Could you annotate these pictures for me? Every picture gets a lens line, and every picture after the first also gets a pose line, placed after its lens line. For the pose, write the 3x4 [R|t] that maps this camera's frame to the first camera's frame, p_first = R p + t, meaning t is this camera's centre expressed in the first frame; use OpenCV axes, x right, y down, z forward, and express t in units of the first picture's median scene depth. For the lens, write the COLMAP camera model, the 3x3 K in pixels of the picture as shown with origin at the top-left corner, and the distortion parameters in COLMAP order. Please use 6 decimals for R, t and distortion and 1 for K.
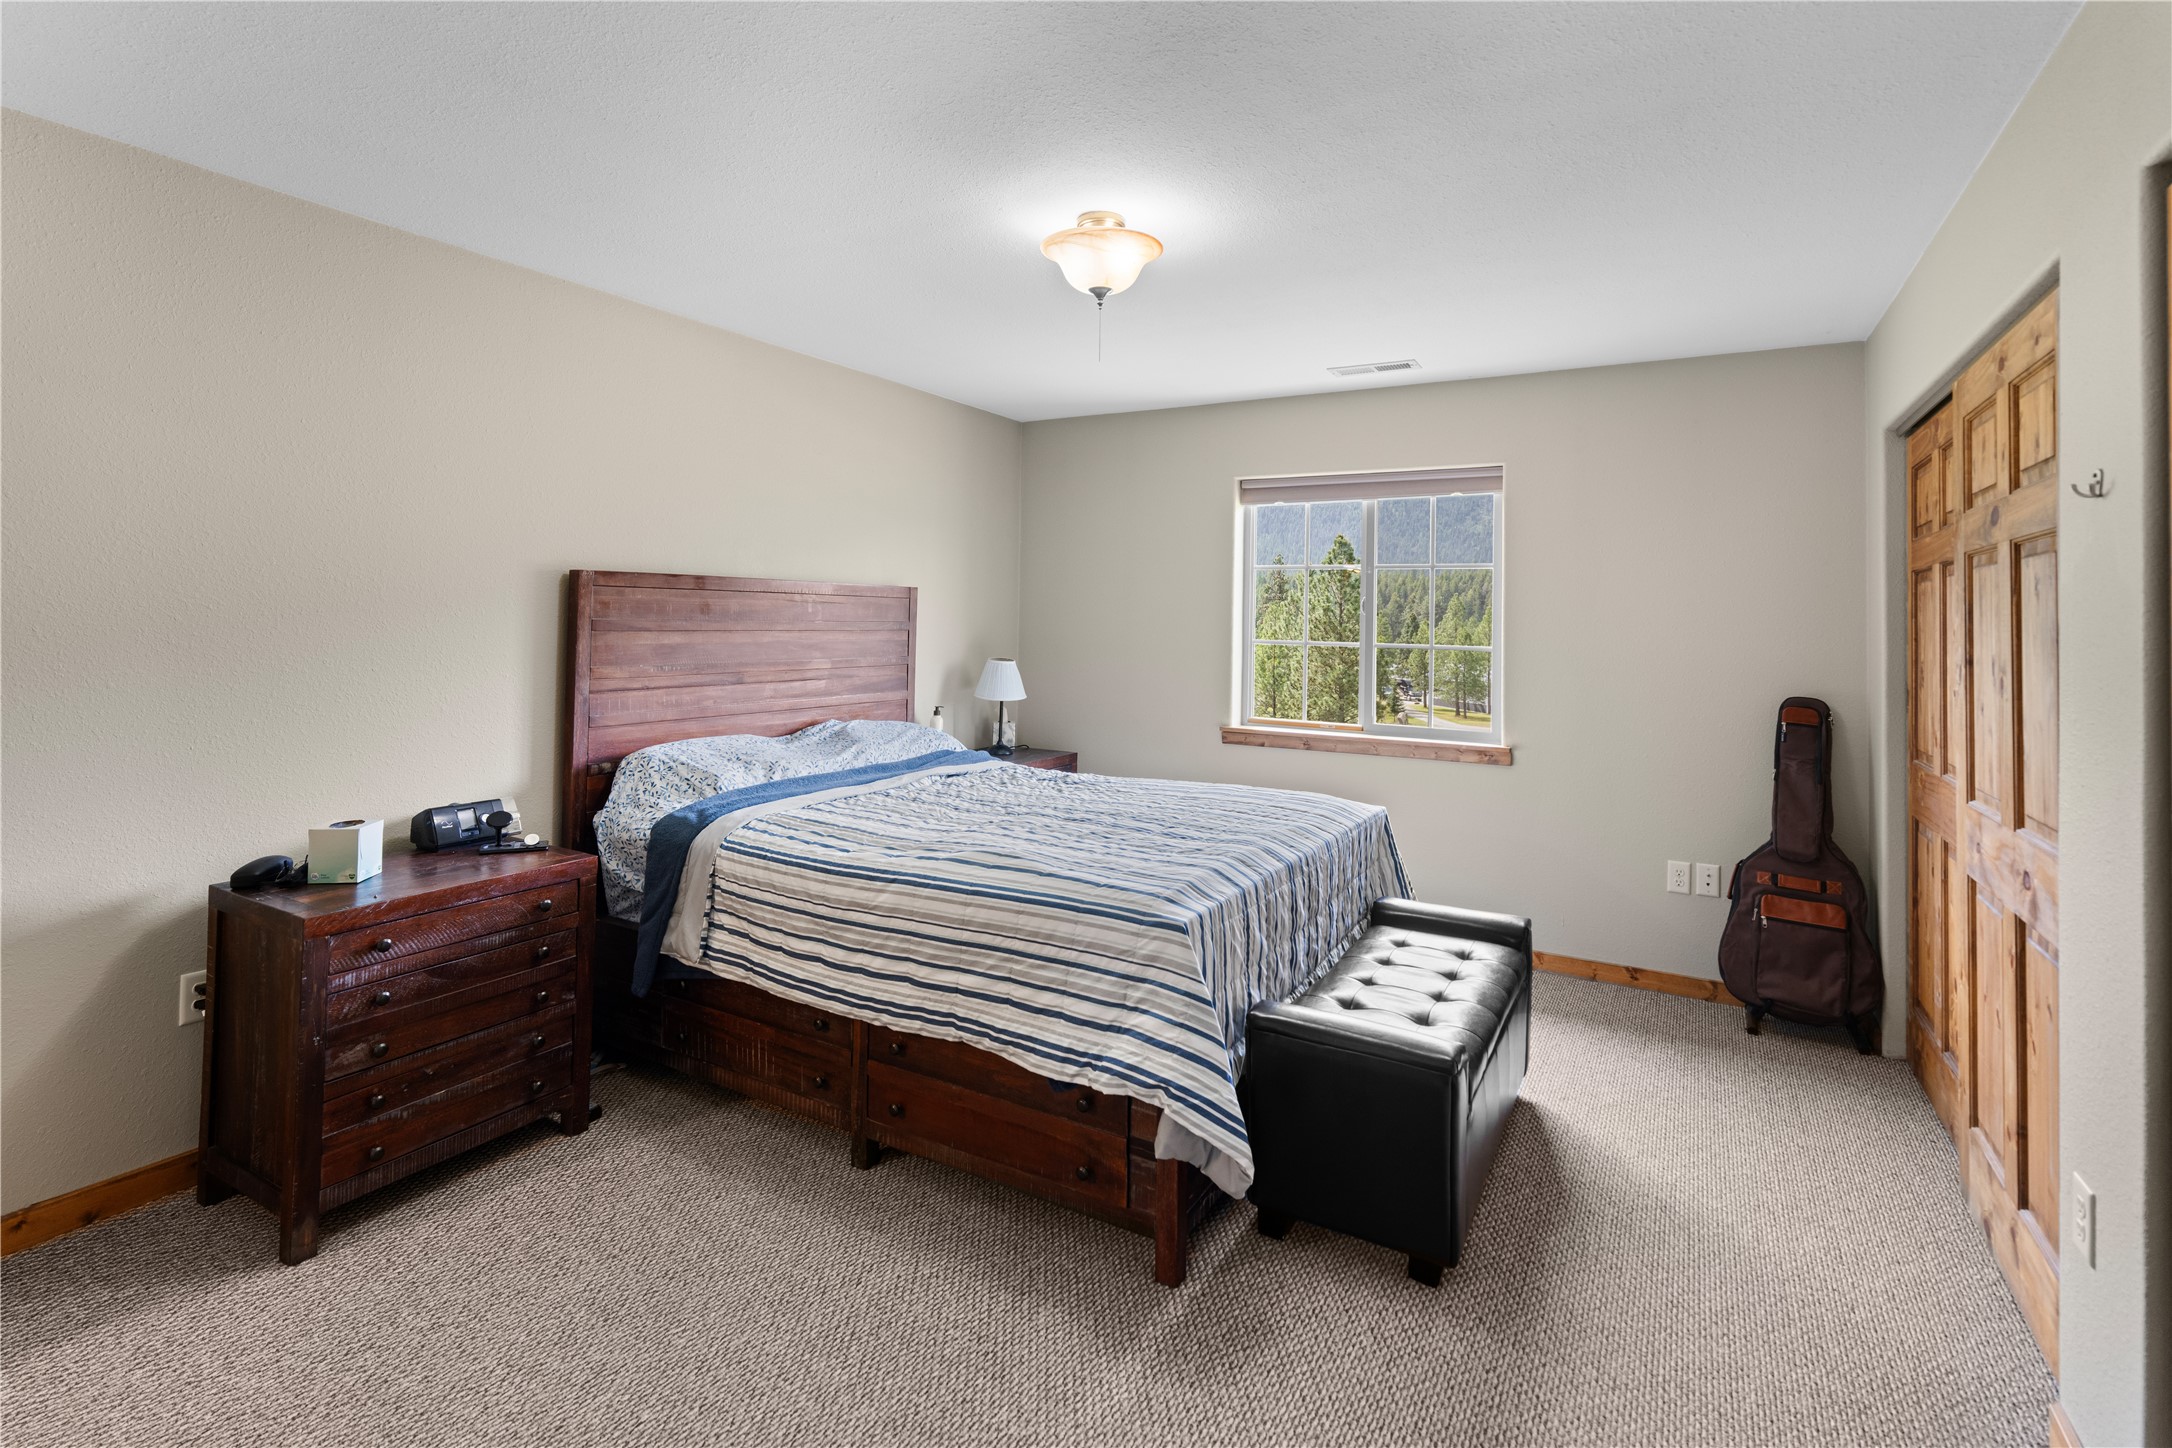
lens RADIAL K [[1028.7, 0, 1088.8], [0, 1028.7, 593.9], [0, 0, 1]] dist [-0.000870, 0.000366]
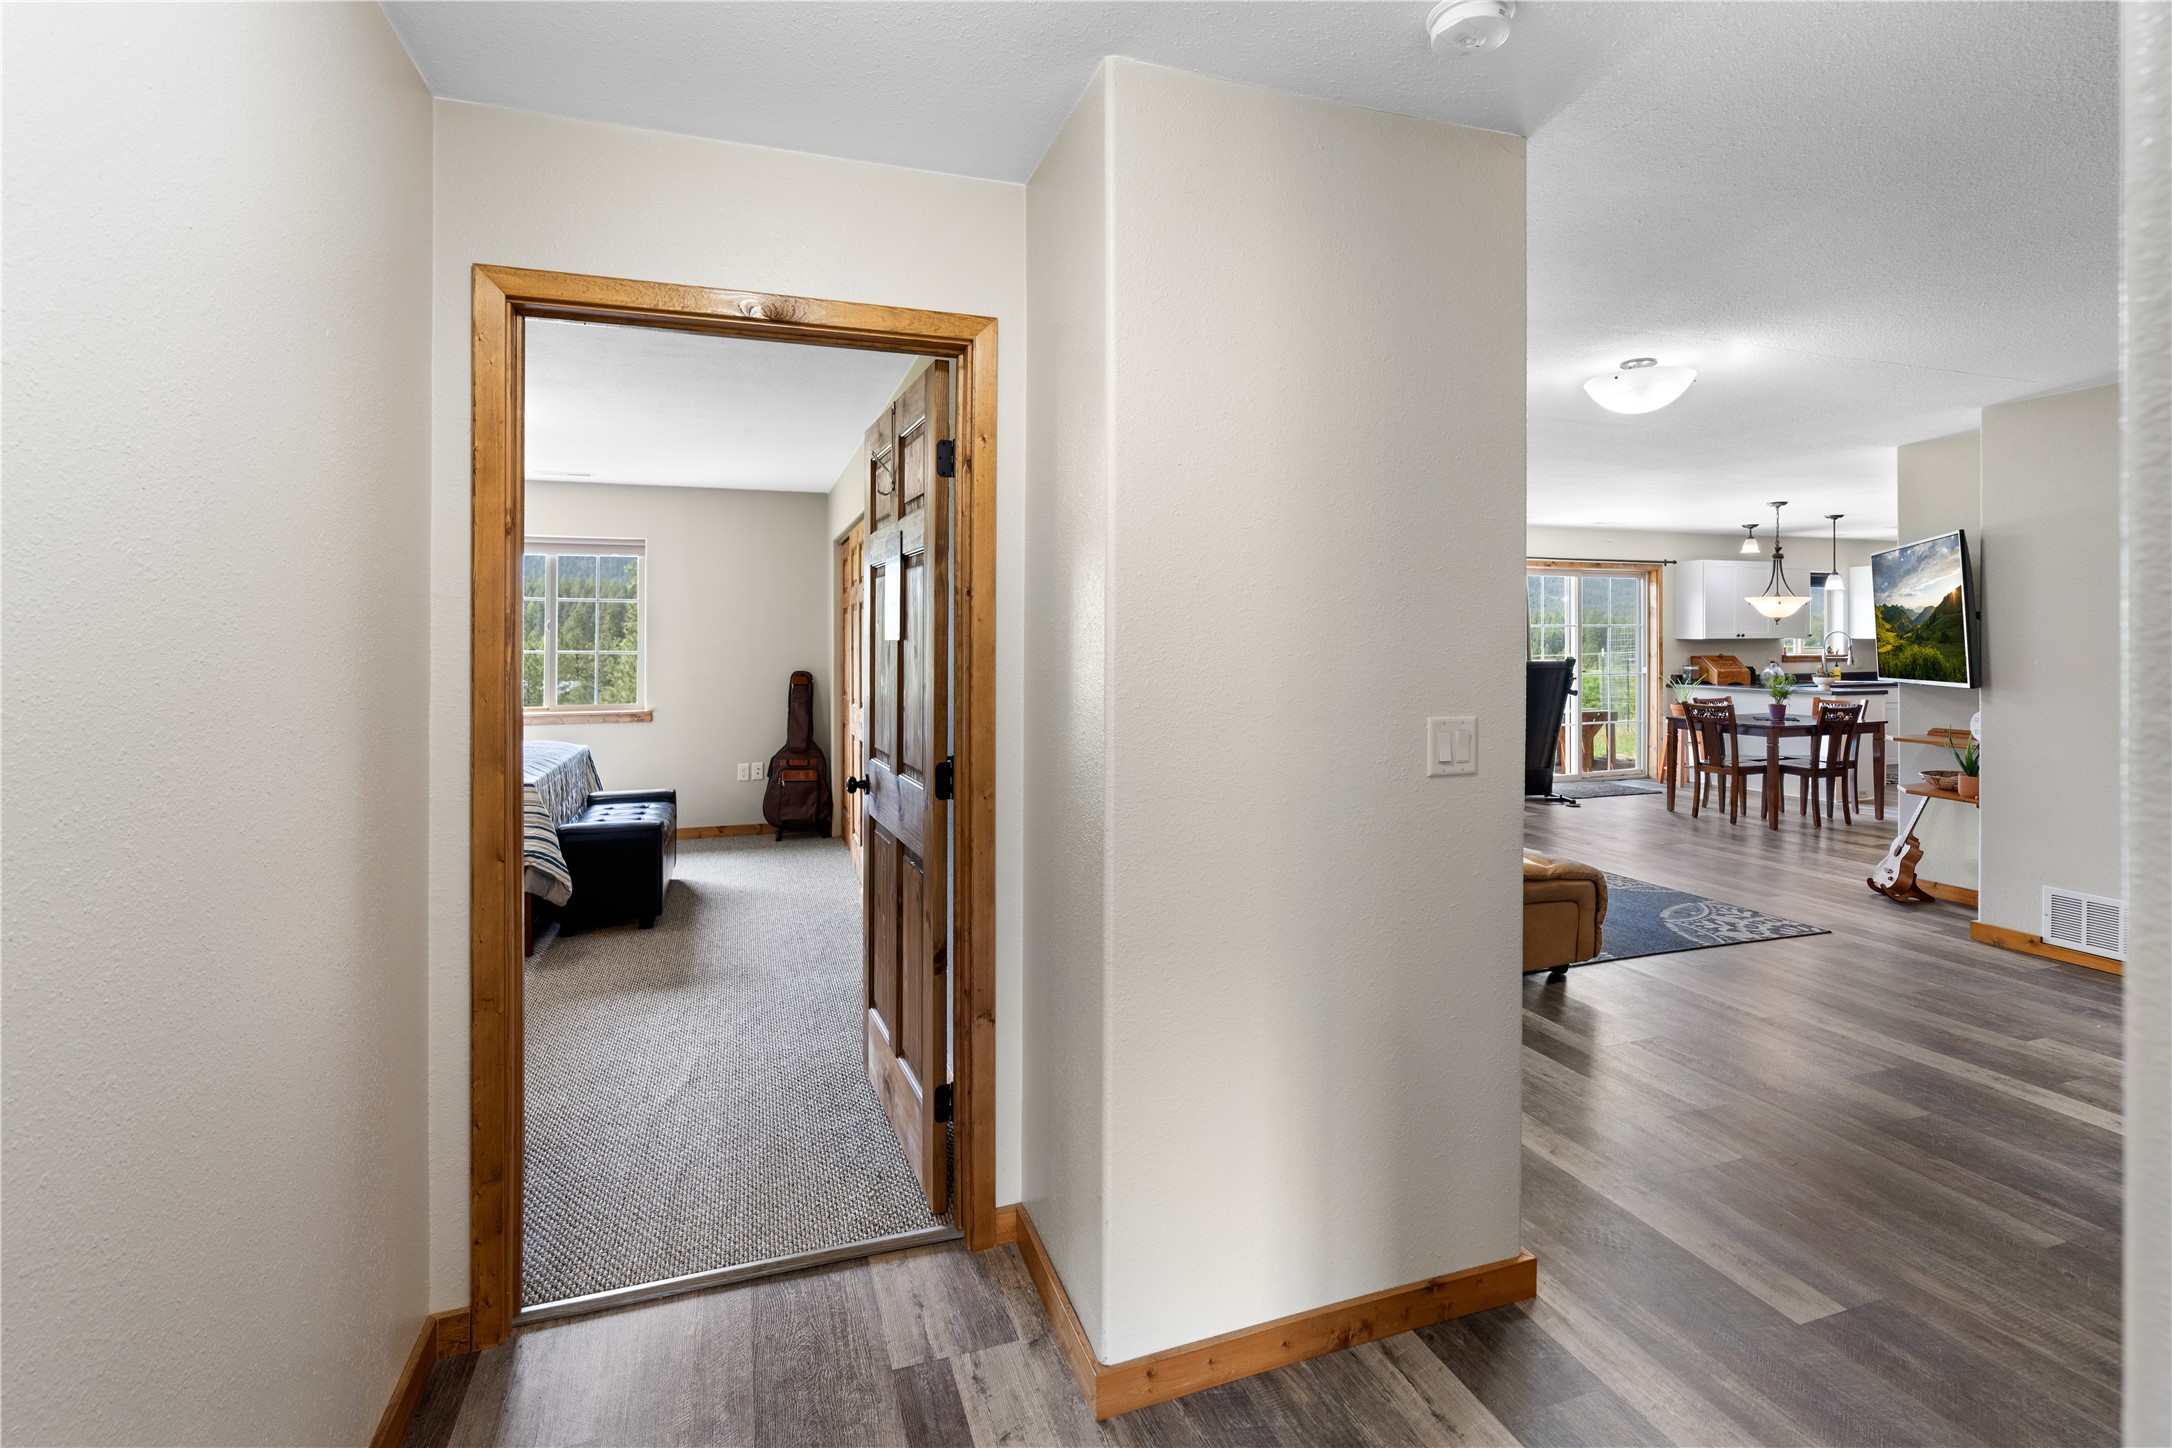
lens RADIAL K [[1009.6, 0, 1083.2], [0, 1009.6, 629.2], [0, 0, 1]] dist [-0.004326, 0.000359]
pose [[0.654338, -0.010513, 0.756129, -0.438470], [-0.004915, 0.999823, 0.018155, -0.018546], [-0.756186, -0.015596, 0.654171, -0.713944]]
